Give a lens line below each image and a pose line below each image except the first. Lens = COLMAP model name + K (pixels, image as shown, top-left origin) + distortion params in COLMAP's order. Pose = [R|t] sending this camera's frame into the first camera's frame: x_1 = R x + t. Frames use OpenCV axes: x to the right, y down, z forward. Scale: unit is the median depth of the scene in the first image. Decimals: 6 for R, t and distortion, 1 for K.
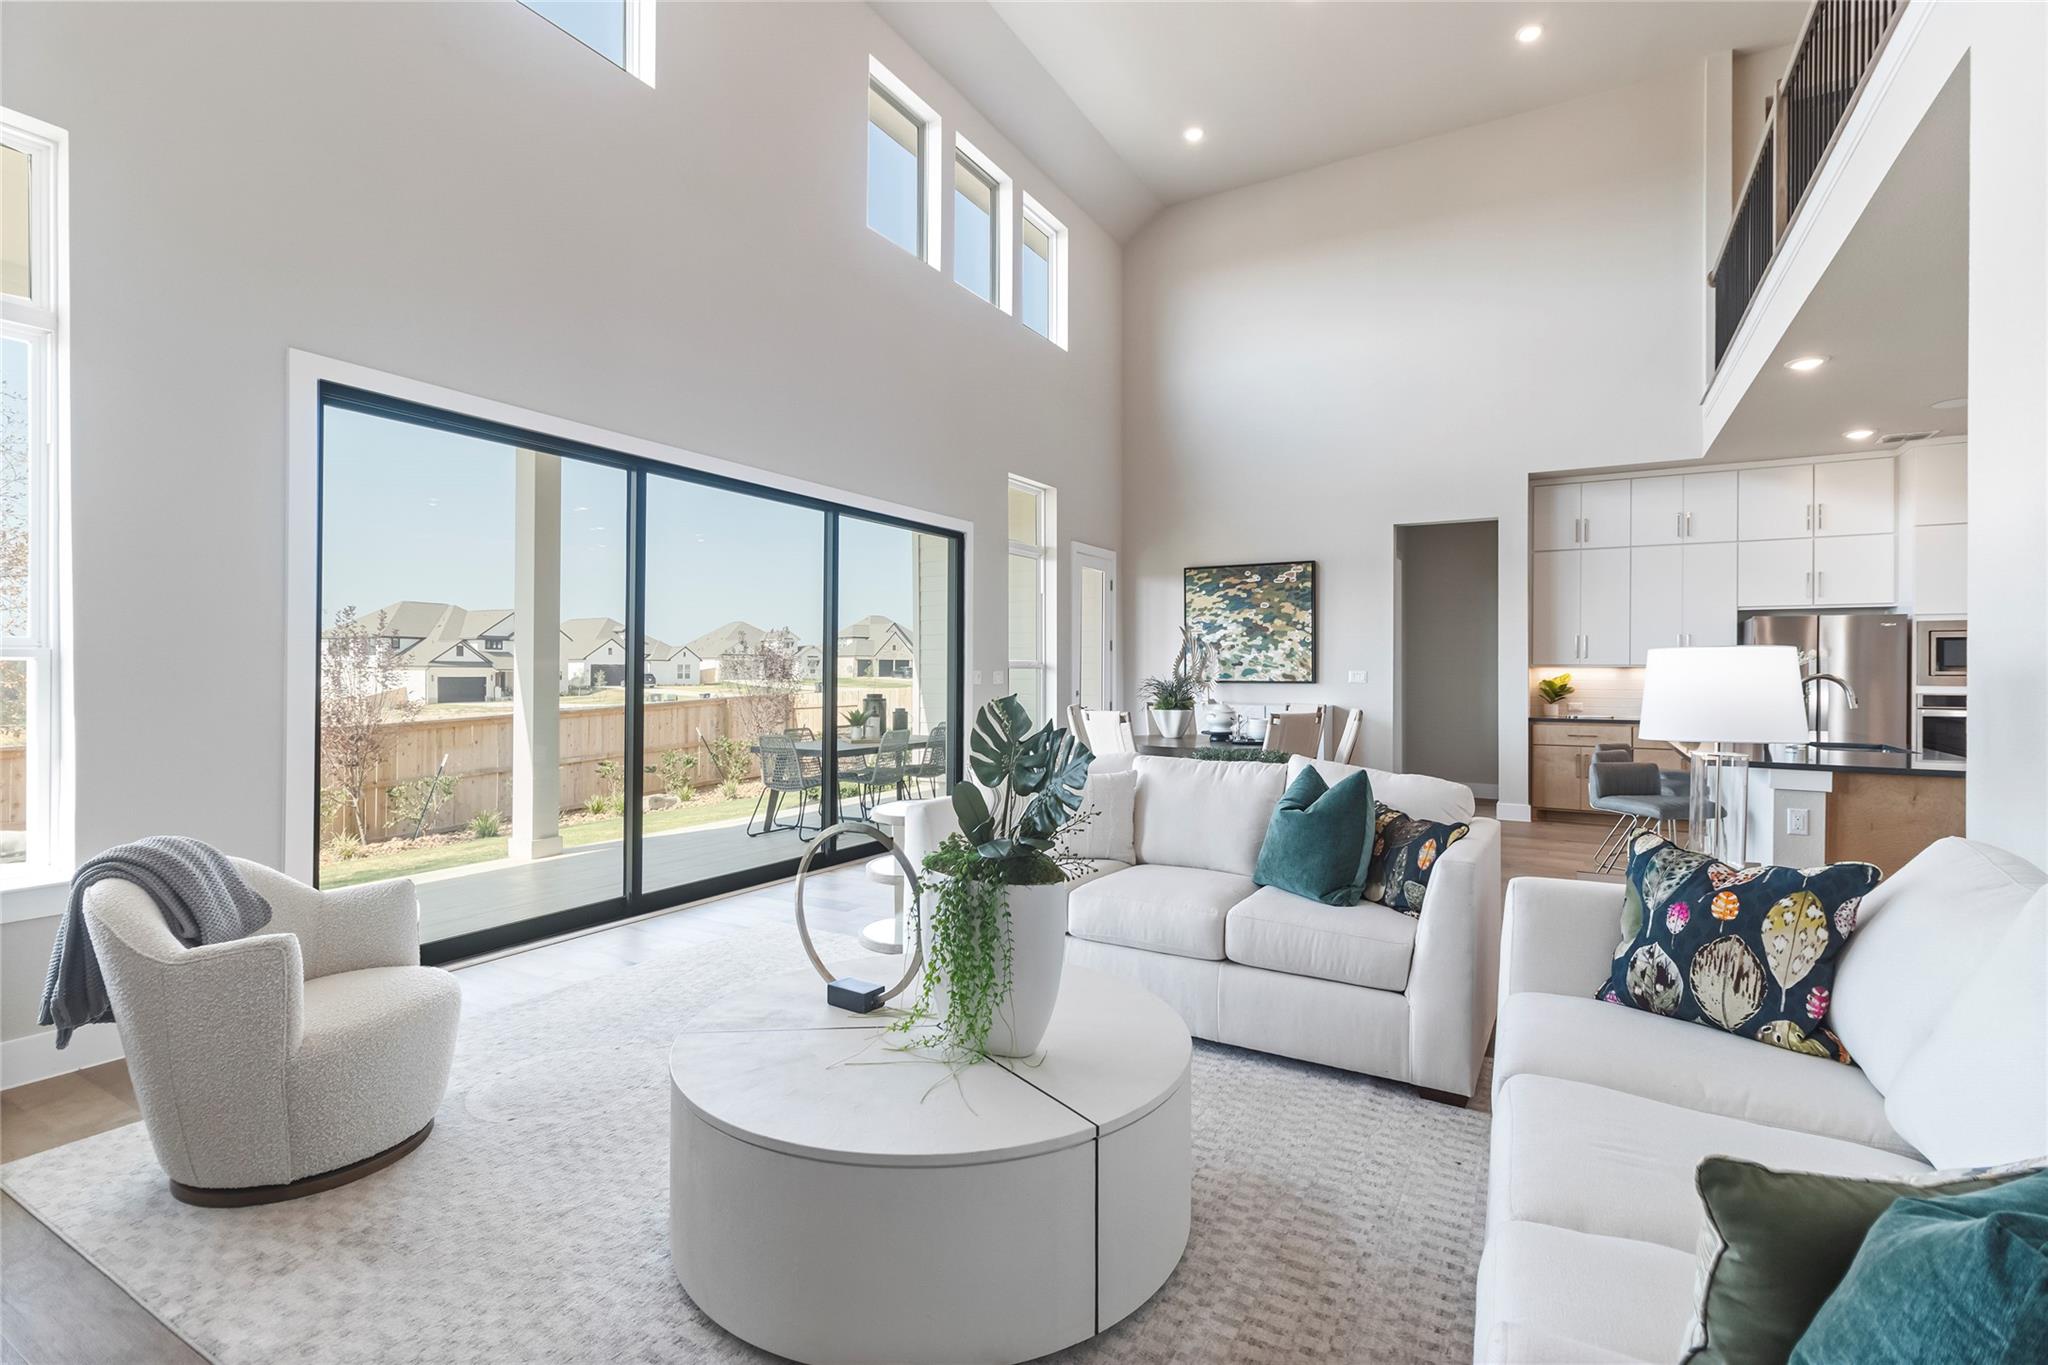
lens RADIAL K [[942.5, 0, 1016.2], [0, 942.5, 671.6], [0, 0, 1]] dist [0.001479, -0.000043]
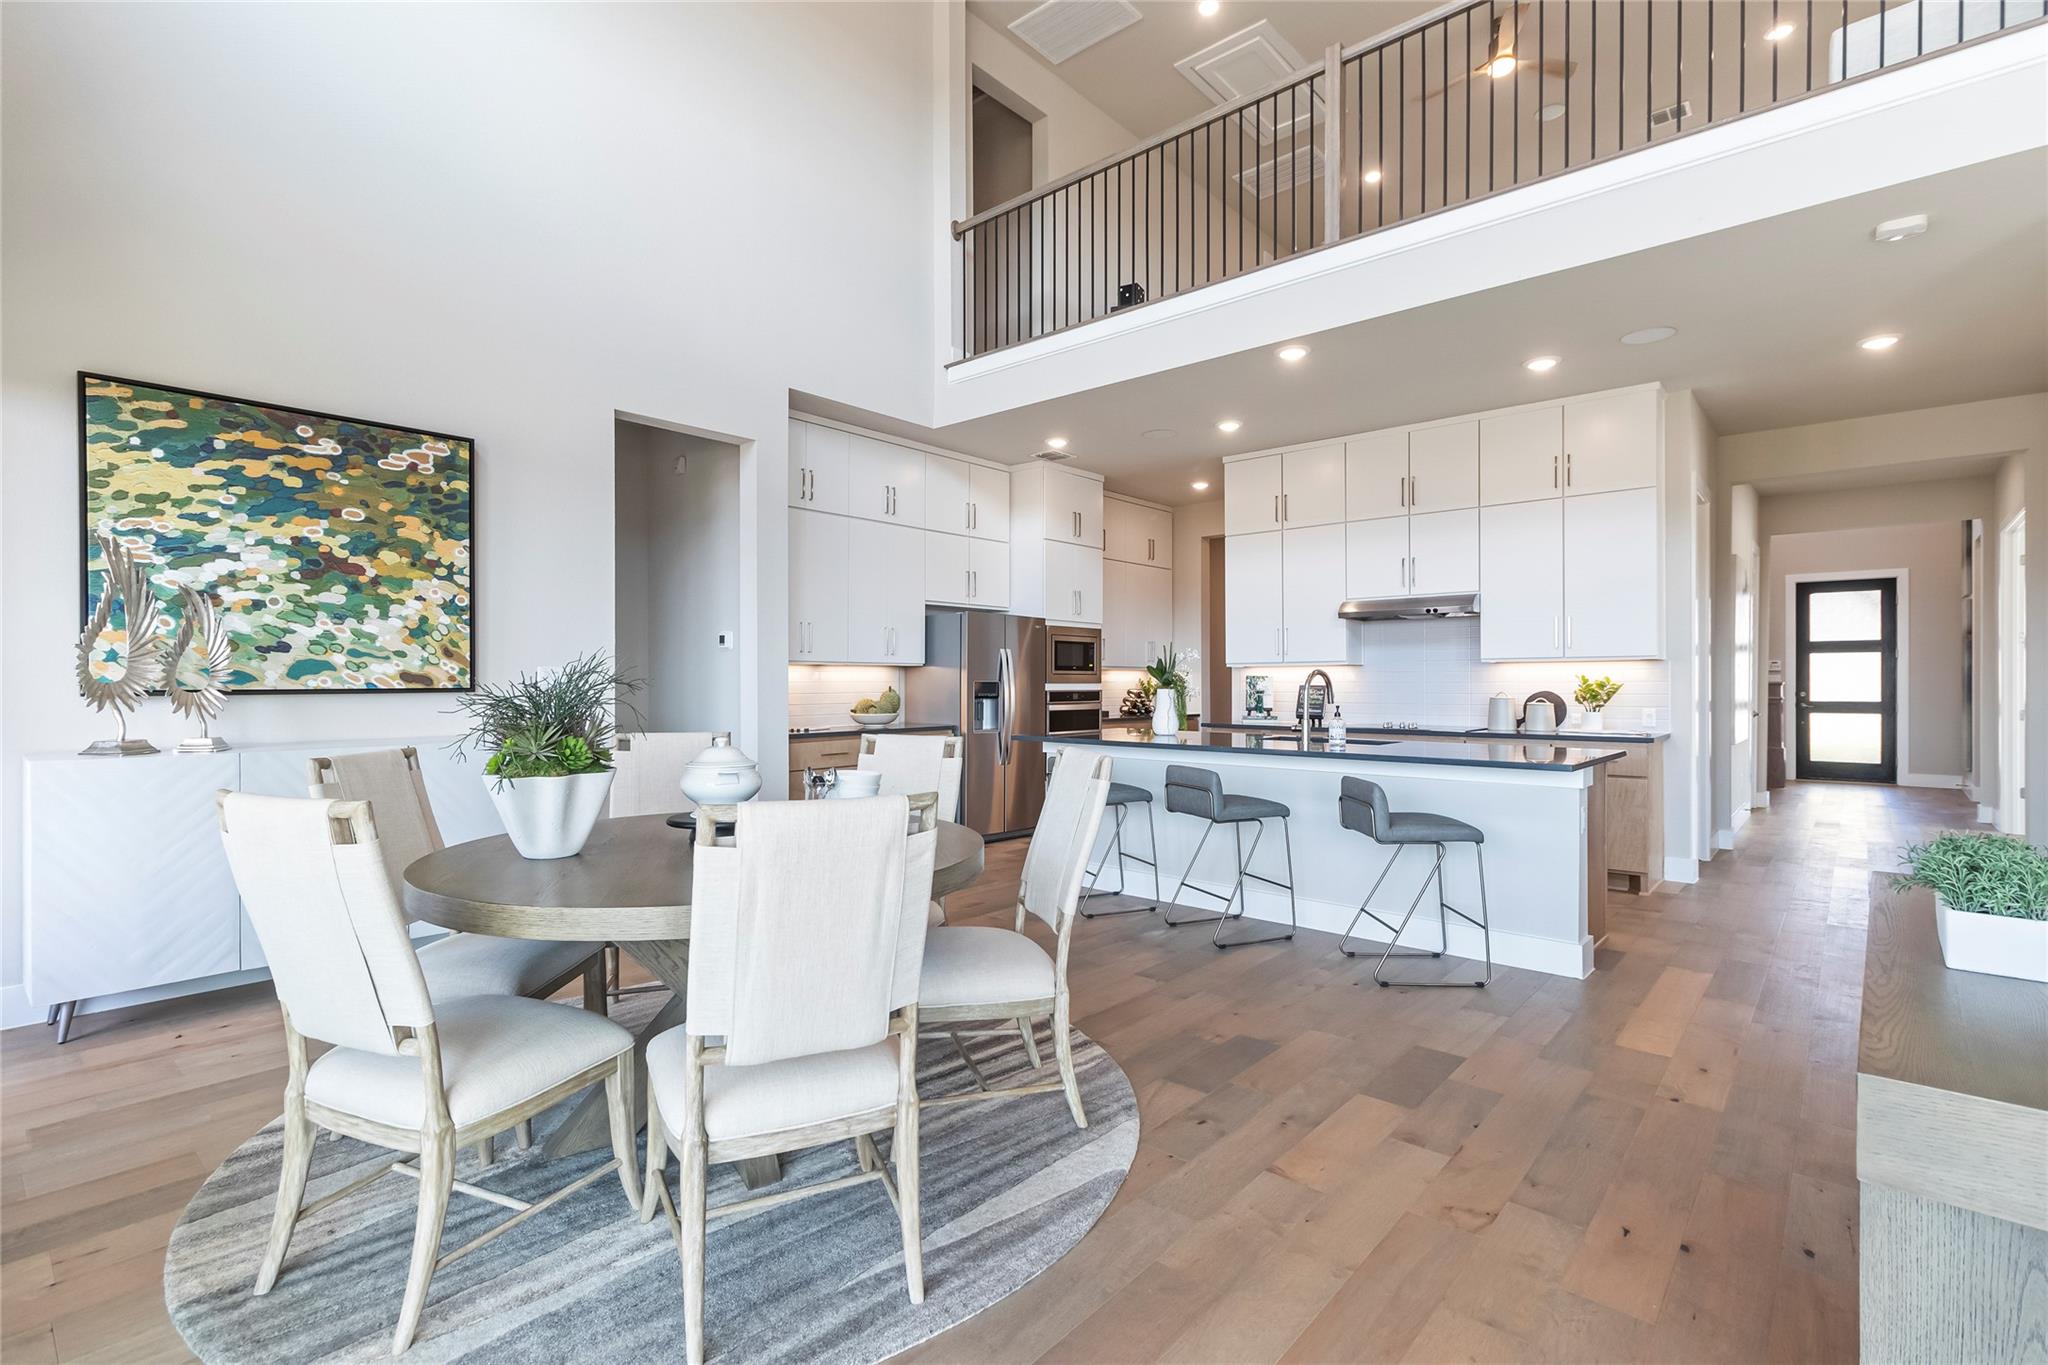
lens RADIAL K [[942.5, 0, 1023.1], [0, 942.5, 680.1], [0, 0, 1]] dist [0.001479, -0.000043]
pose [[0.199095, -0.004981, 0.979968, -0.102920], [0.001019, 0.999988, 0.004876, 0.004271], [-0.979980, 0.000028, 0.199097, 0.616142]]
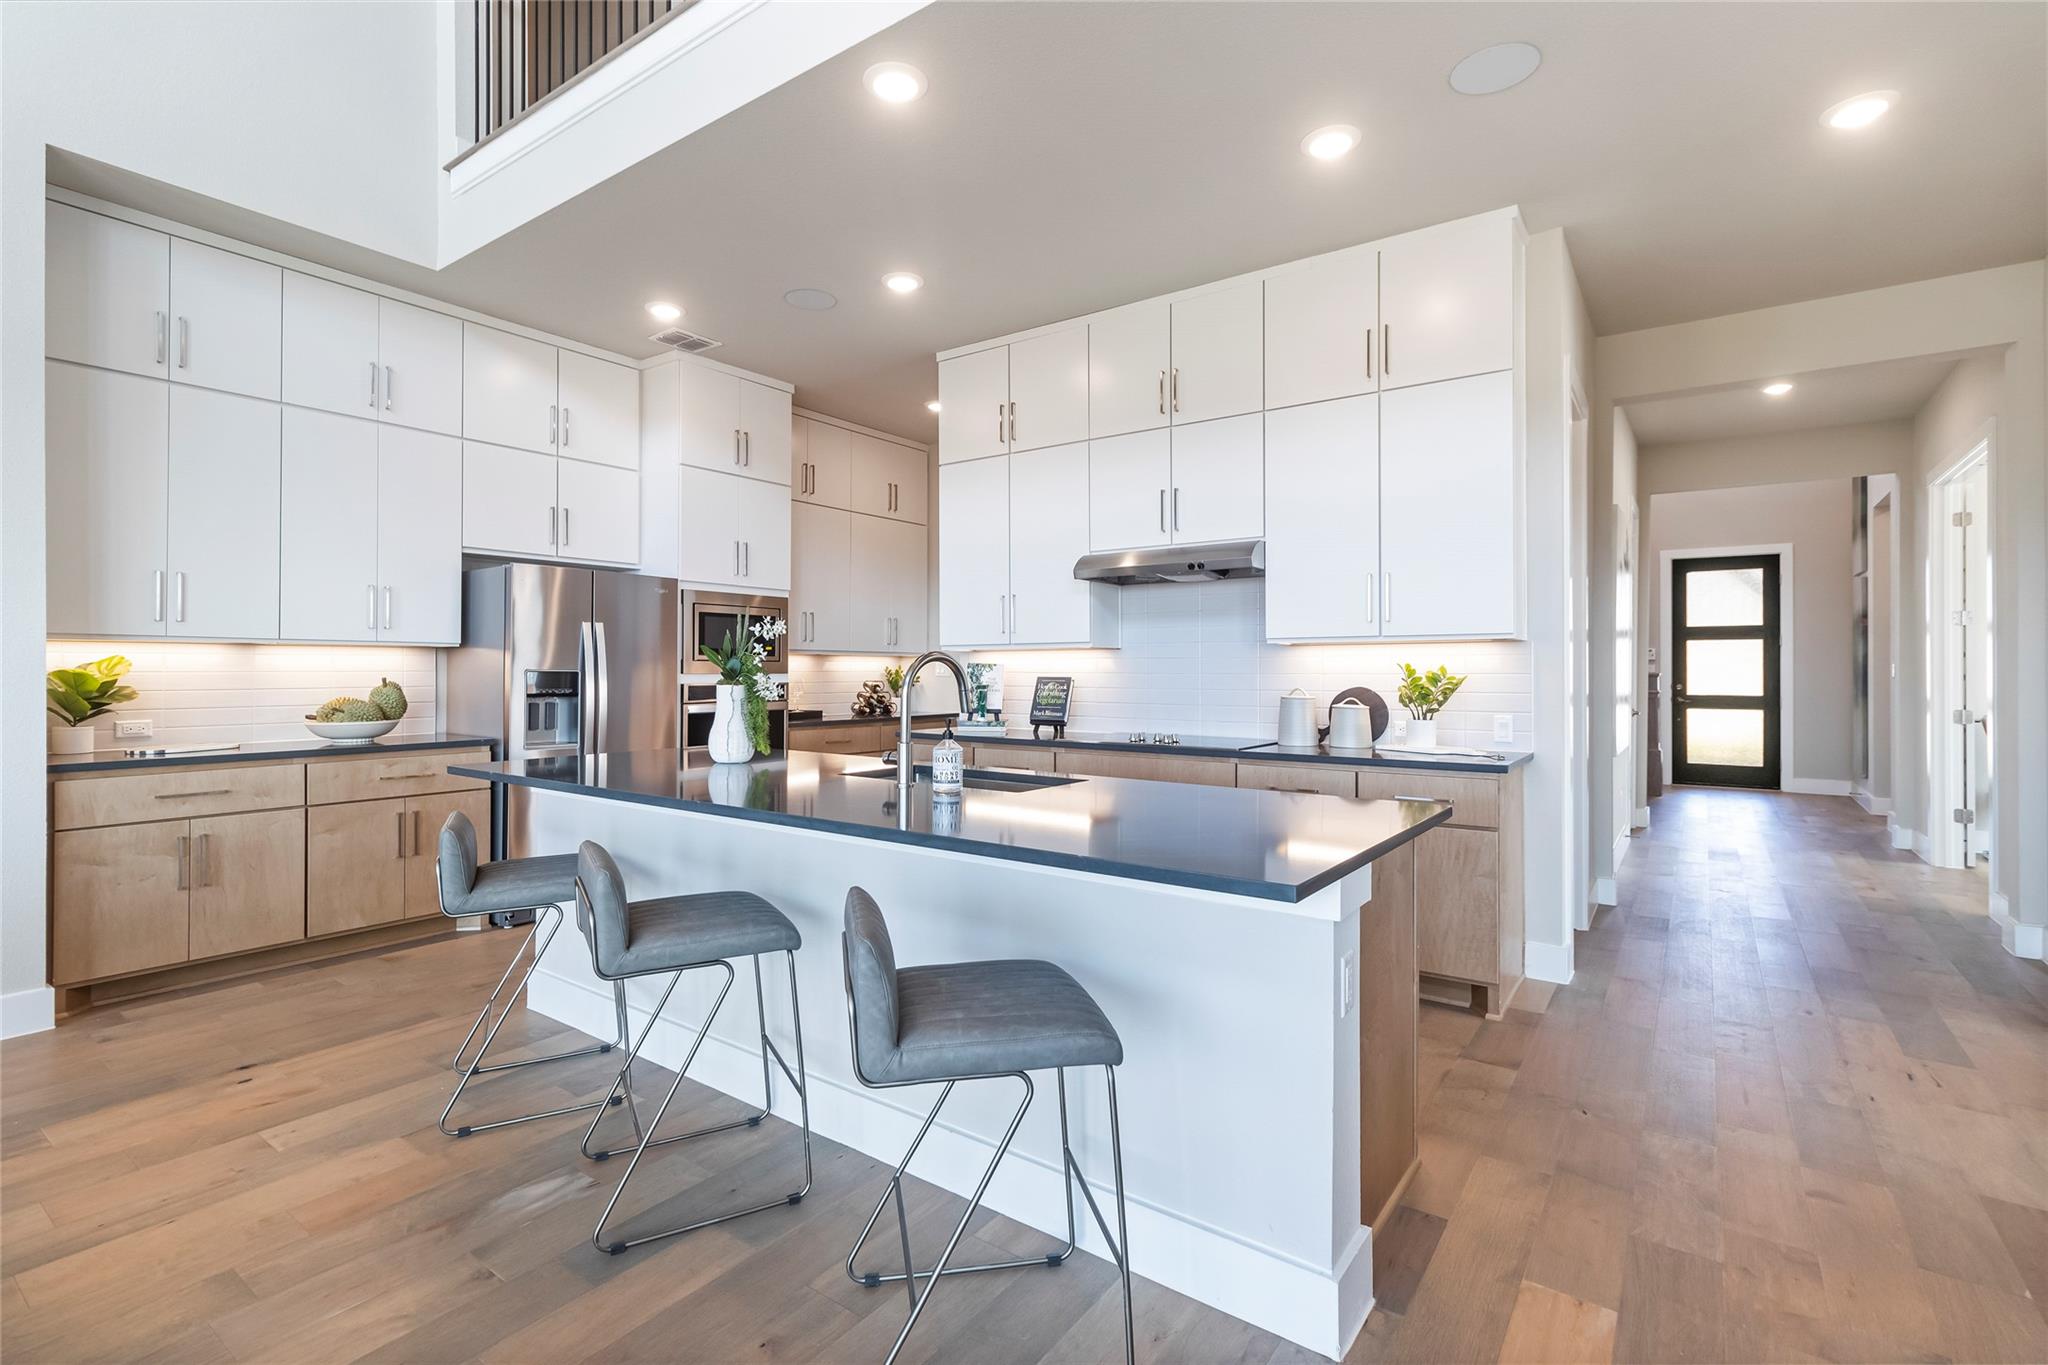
lens RADIAL K [[942.5, 0, 1018.8], [0, 942.5, 663.0], [0, 0, 1]] dist [0.001479, -0.000043]
pose [[0.102728, 0.000942, 0.994709, 0.172338], [-0.001851, 0.999998, -0.000756, 0.004718], [-0.994708, -0.001764, 0.102729, 0.497302]]
